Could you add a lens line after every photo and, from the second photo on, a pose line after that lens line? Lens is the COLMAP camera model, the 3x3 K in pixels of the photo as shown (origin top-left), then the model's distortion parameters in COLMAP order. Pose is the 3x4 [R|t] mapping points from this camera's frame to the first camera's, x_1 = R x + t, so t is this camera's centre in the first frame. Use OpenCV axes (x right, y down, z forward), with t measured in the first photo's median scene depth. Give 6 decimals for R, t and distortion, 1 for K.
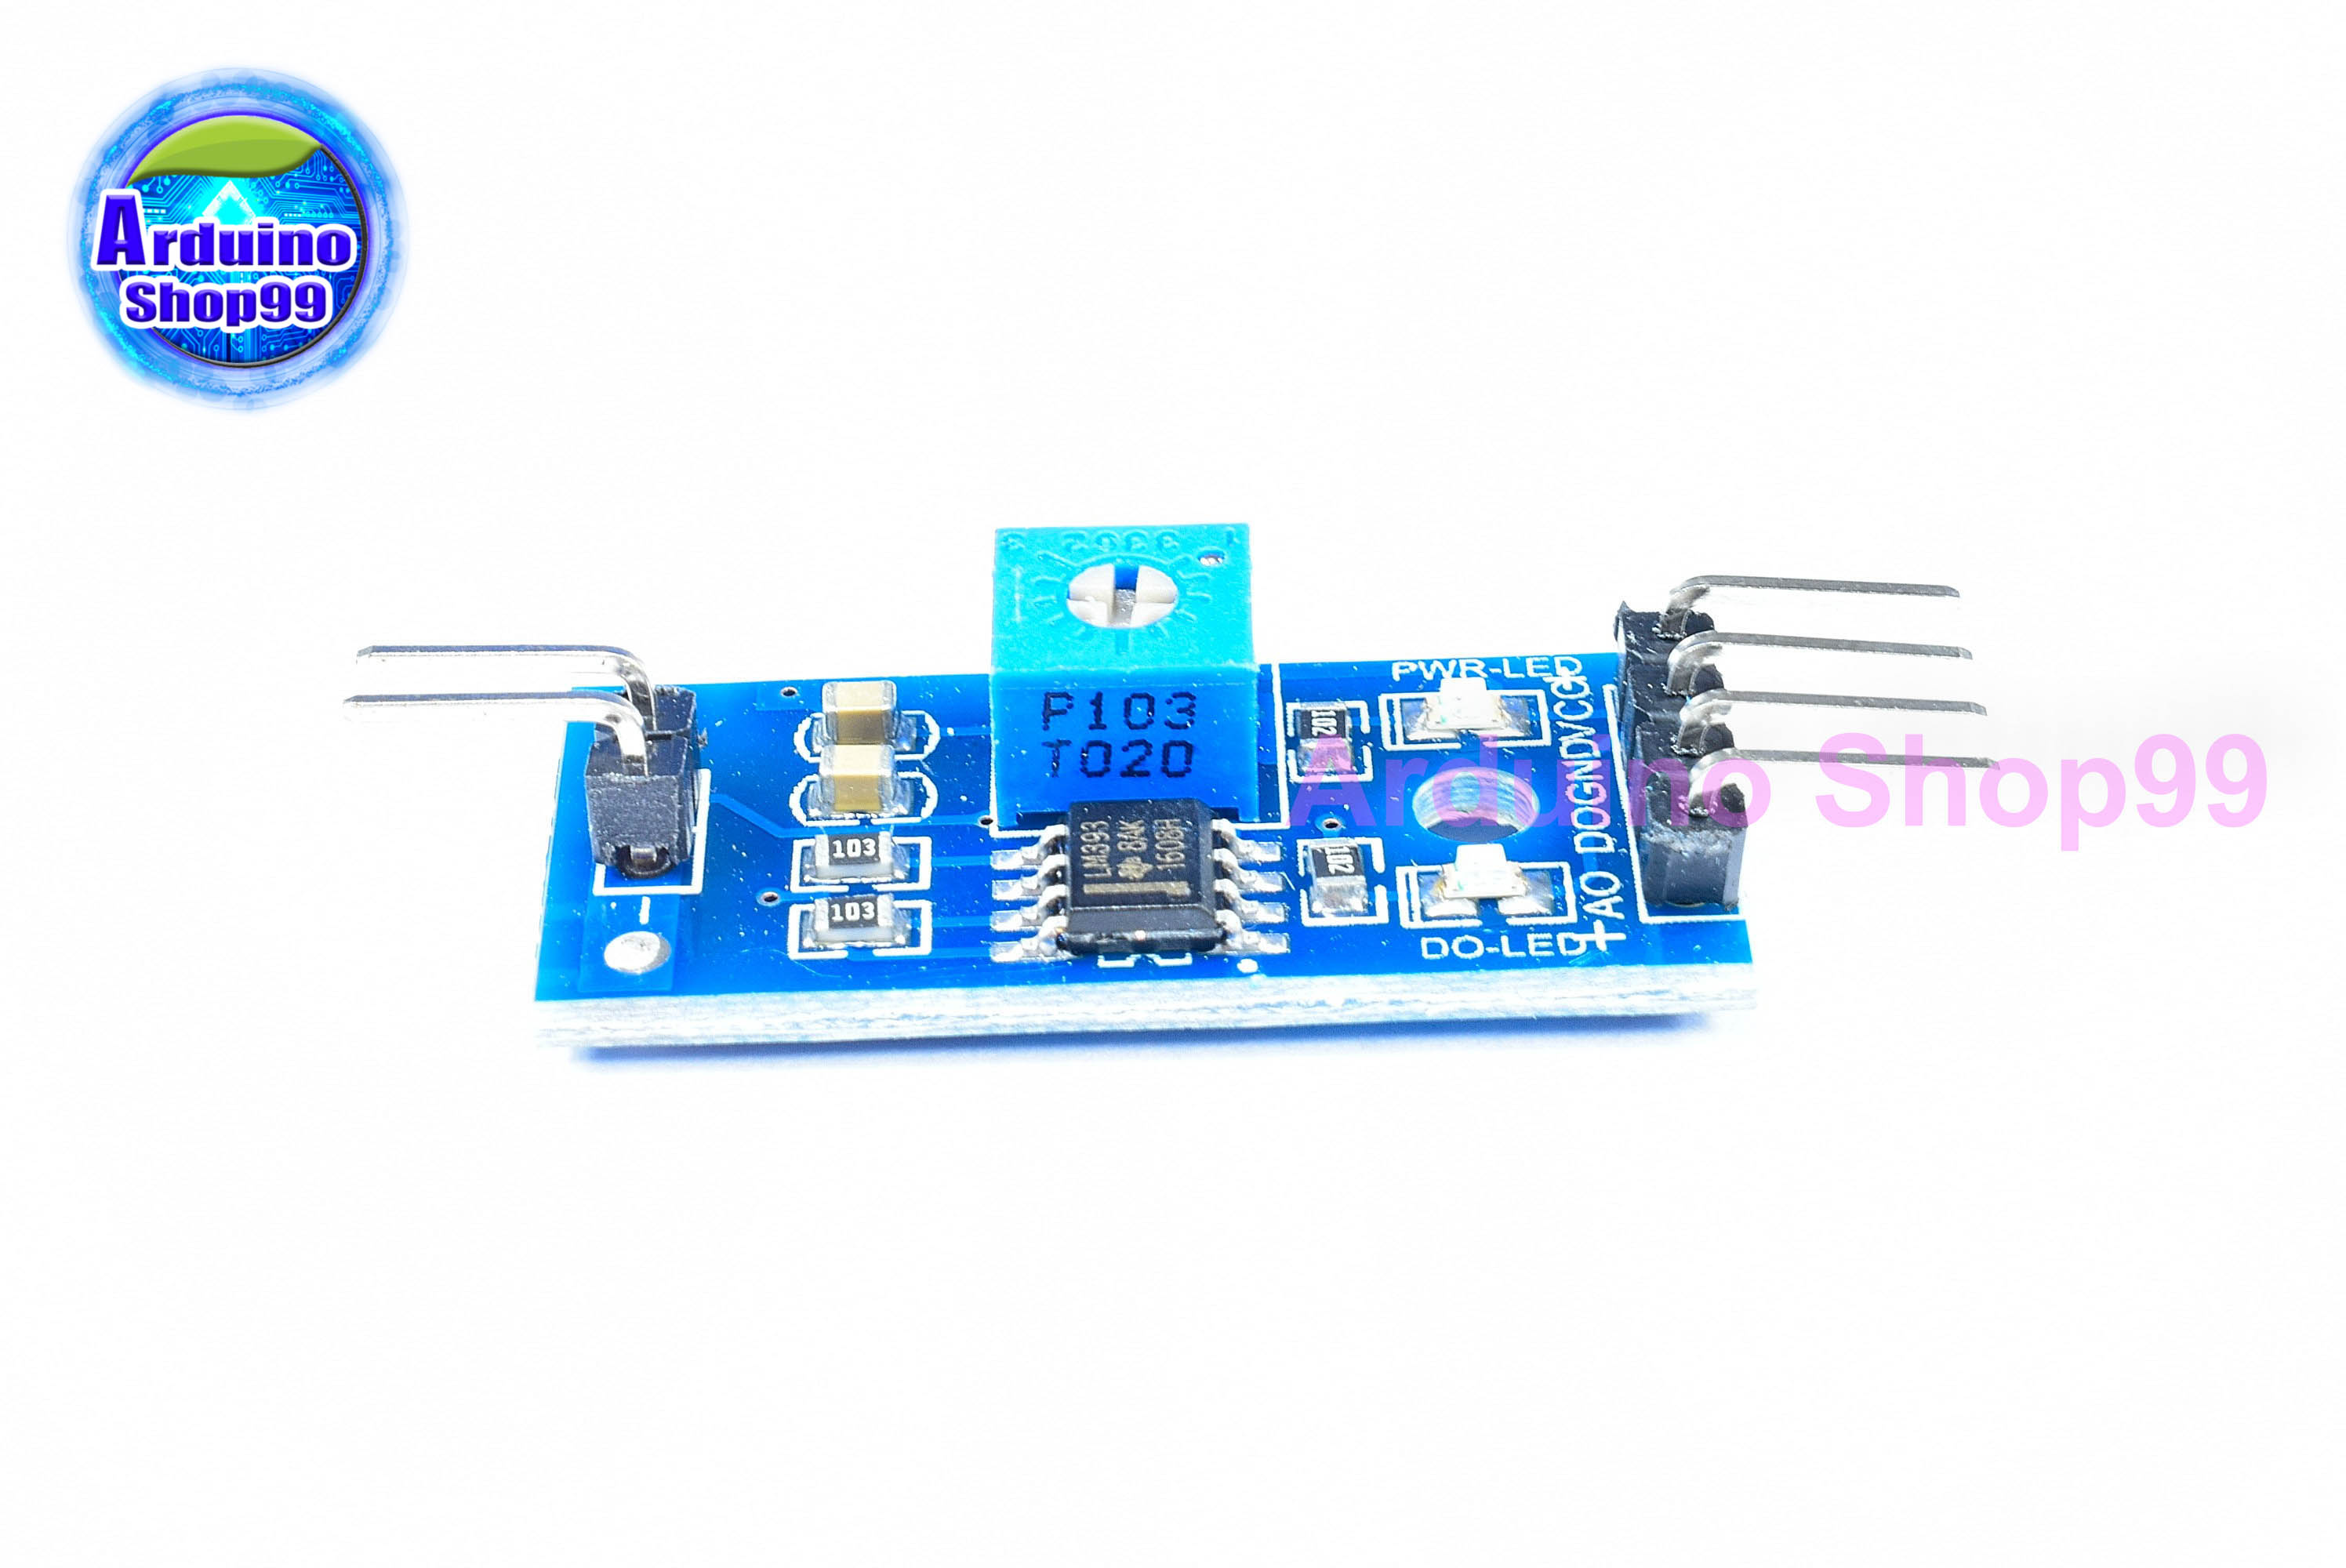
lens RADIAL K [[5150.9, 0, 1162.6], [0, 5150.9, 782.5], [0, 0, 1]] dist [0.012040, 0.000000]
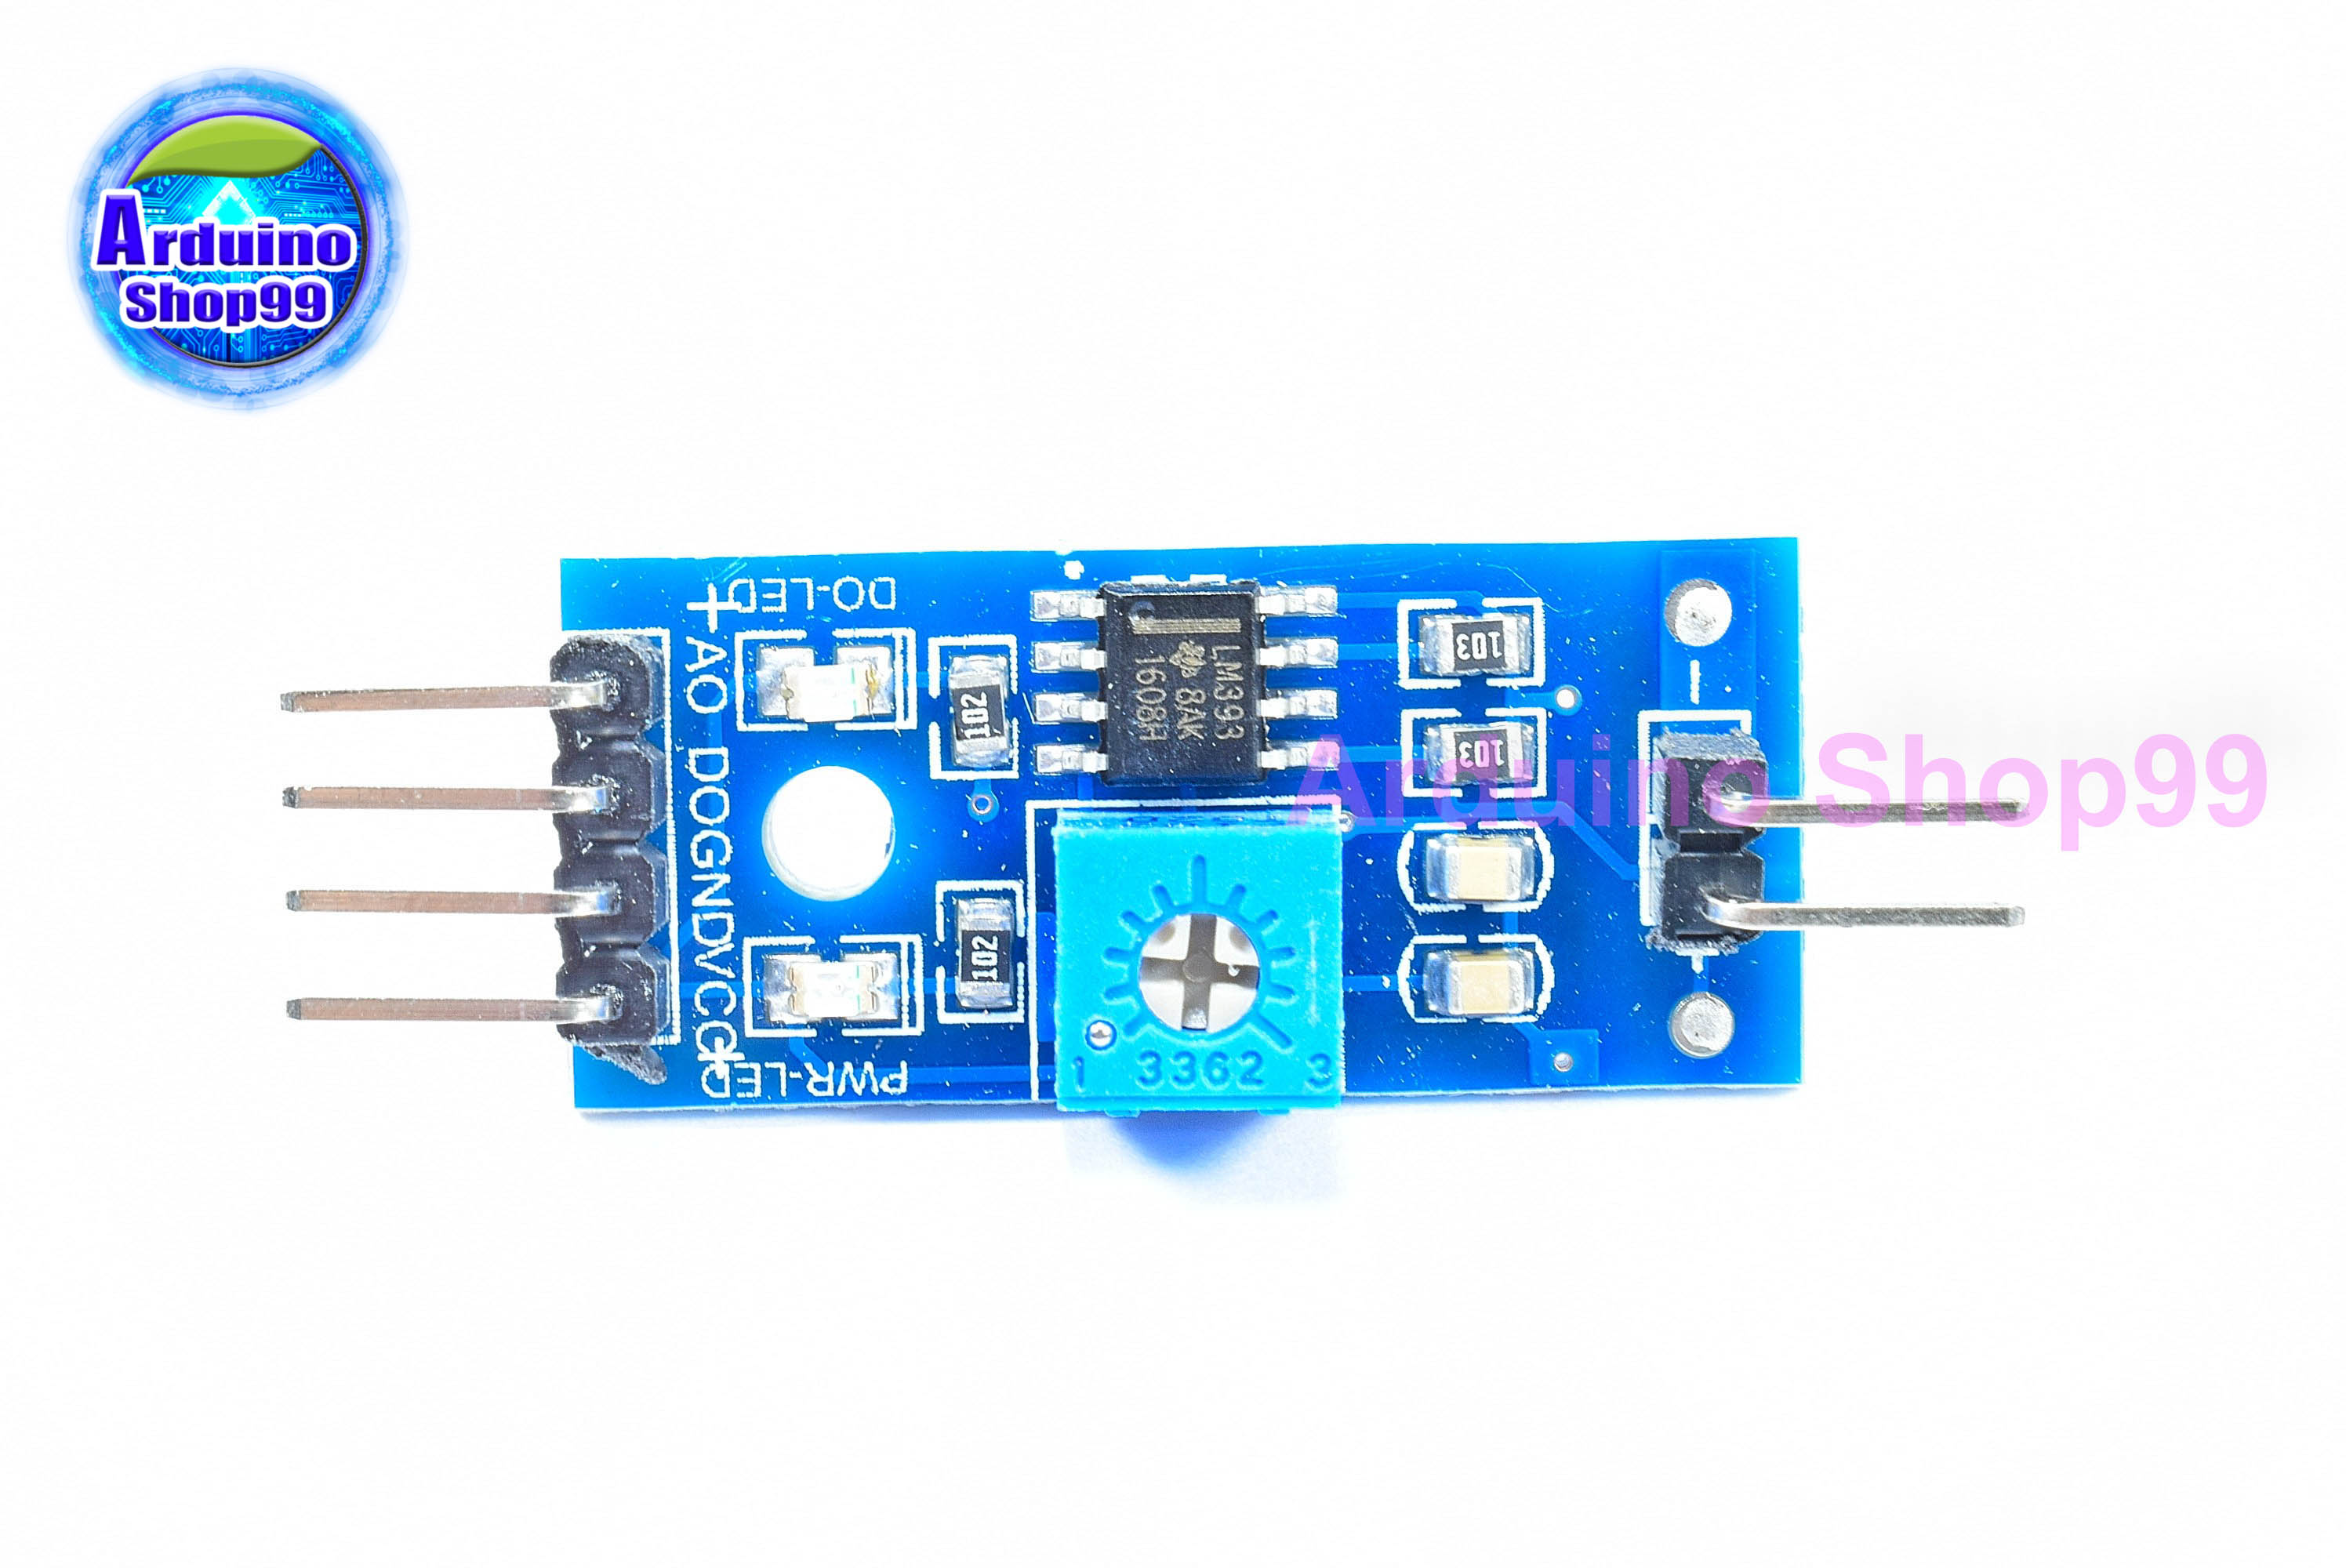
lens RADIAL K [[5150.9, 0, 1168.2], [0, 5150.9, 773.8], [0, 0, 1]] dist [0.012040, 0.000000]
pose [[-0.999856, -0.007239, 0.015321, -0.016408], [0.016250, -0.665951, 0.745819, -0.705014], [0.004804, 0.745960, 0.665973, 0.365844]]
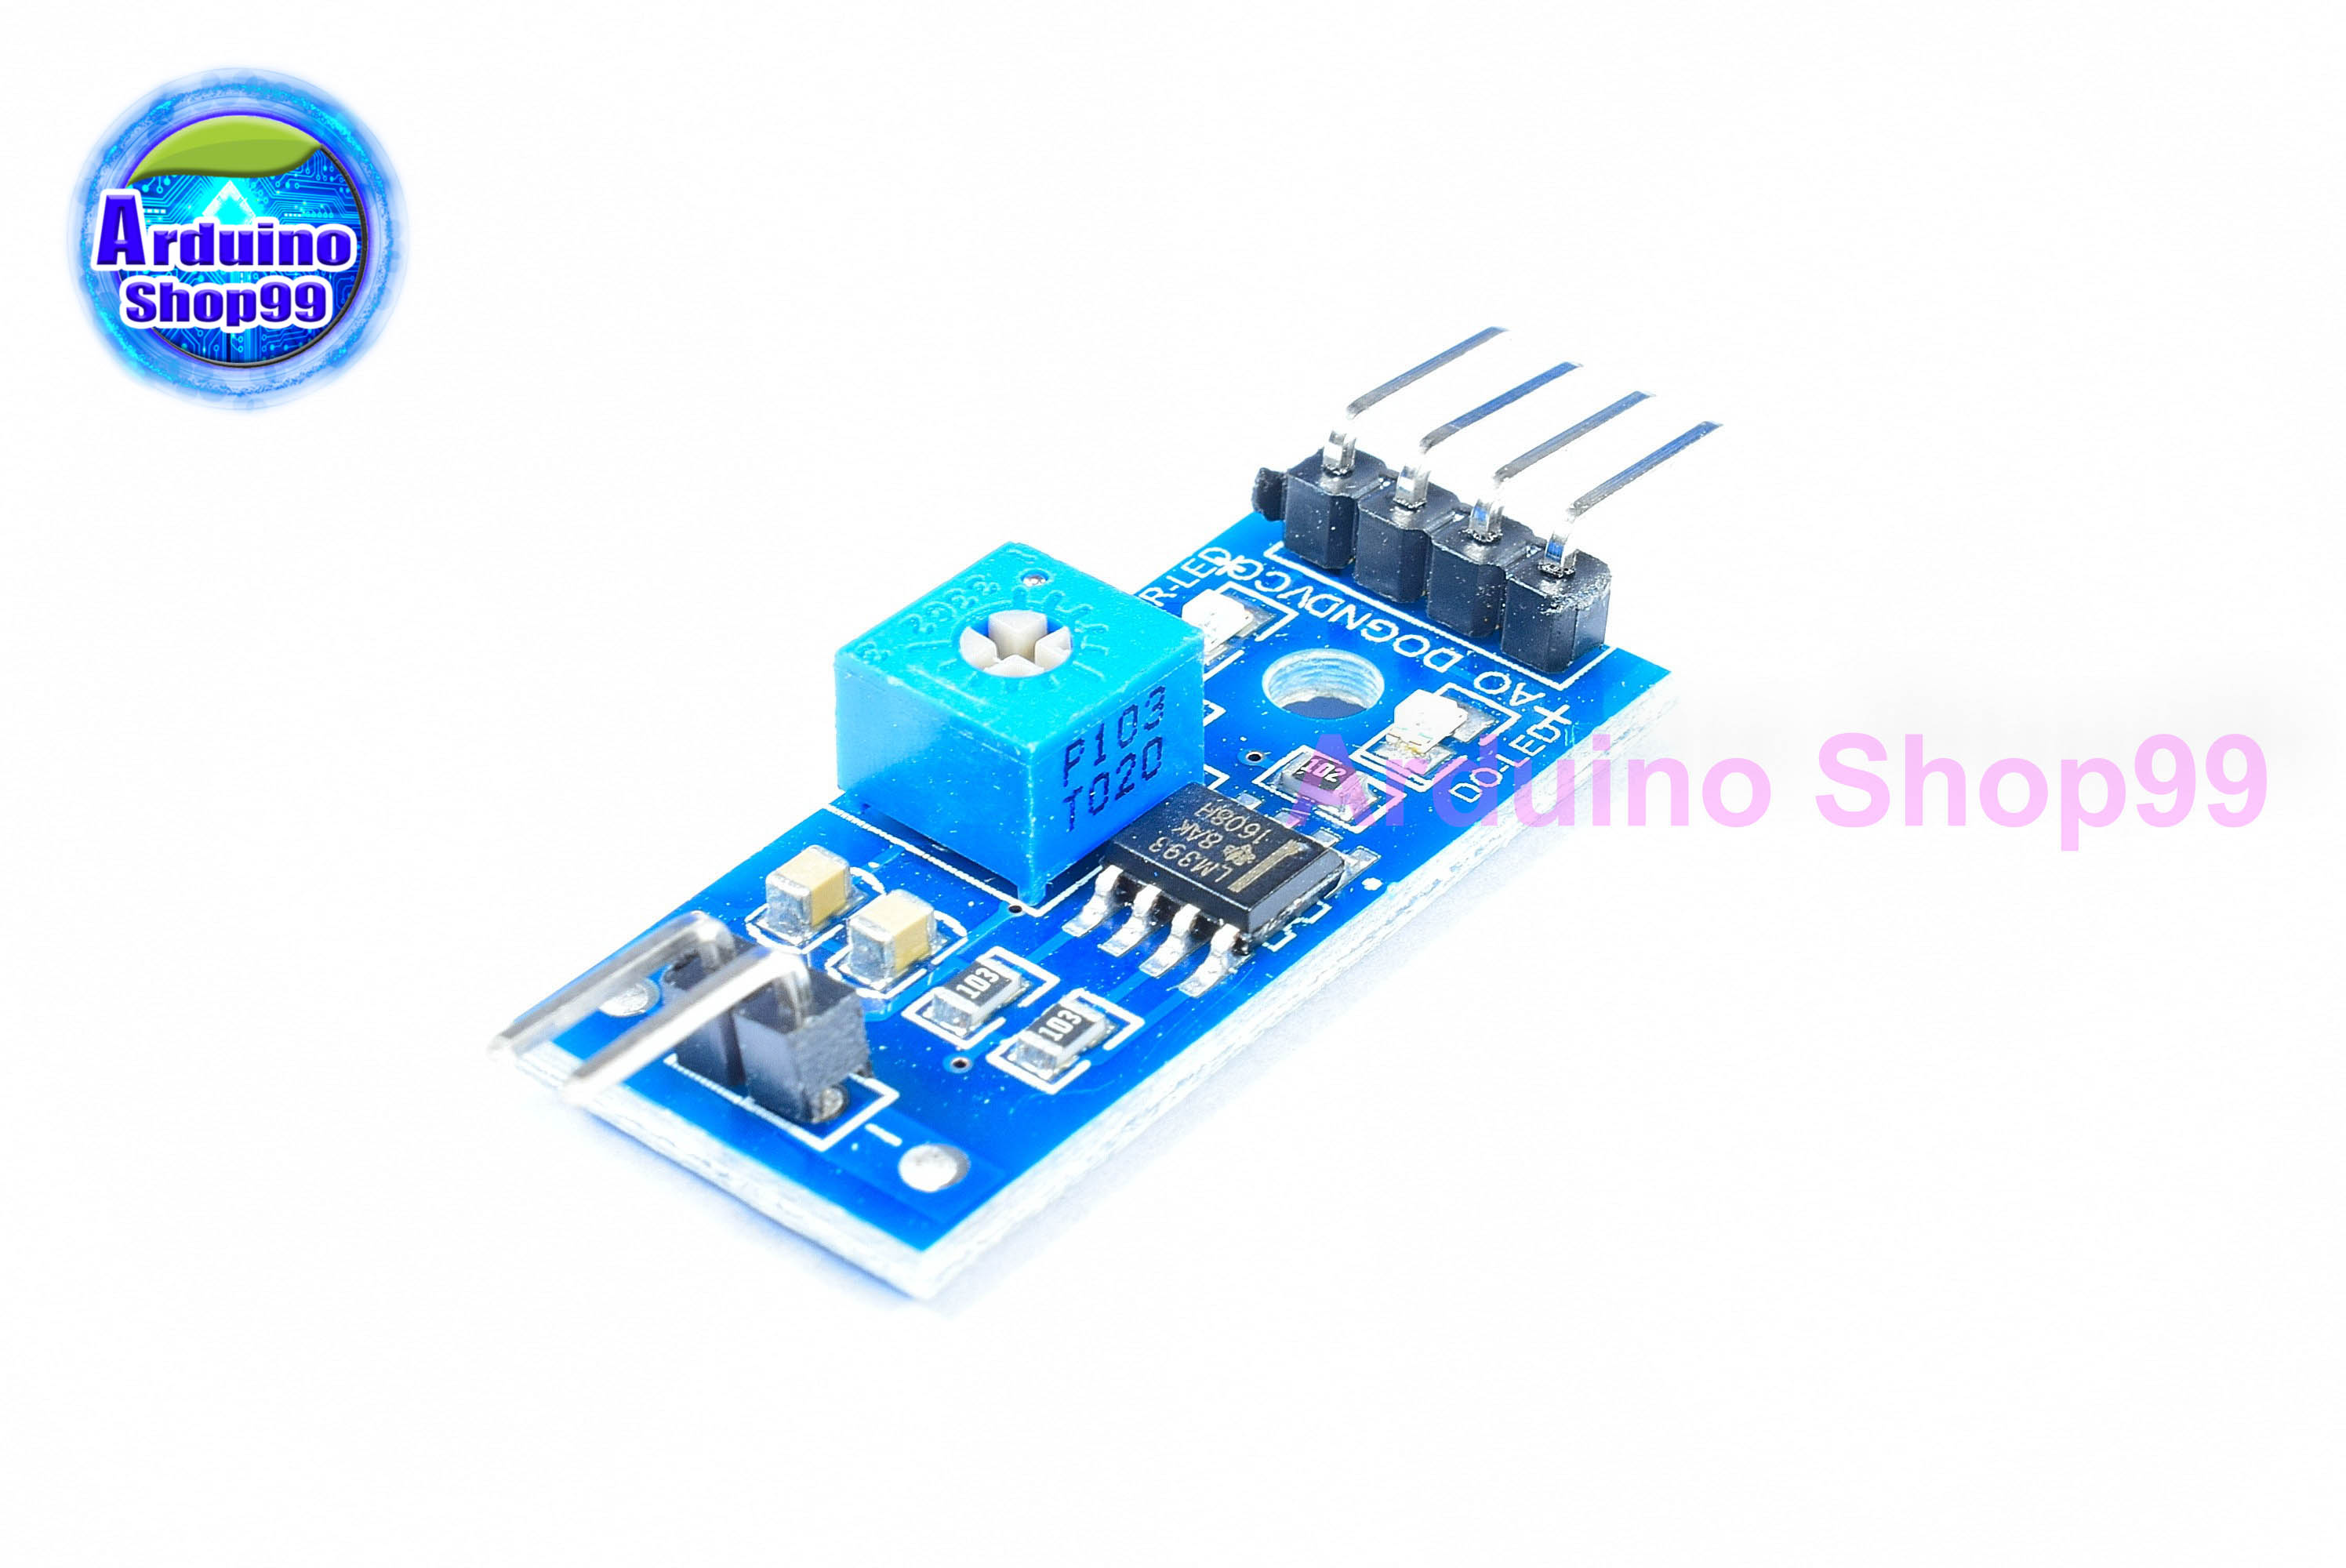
lens RADIAL K [[5150.9, 0, 1174.3], [0, 5150.9, 782.8], [0, 0, 1]] dist [0.012040, 0.000000]
pose [[0.653385, -0.434303, 0.620056, -0.618693], [0.440228, 0.884317, 0.155508, -0.154494], [-0.615863, 0.171360, 0.768992, 0.228969]]
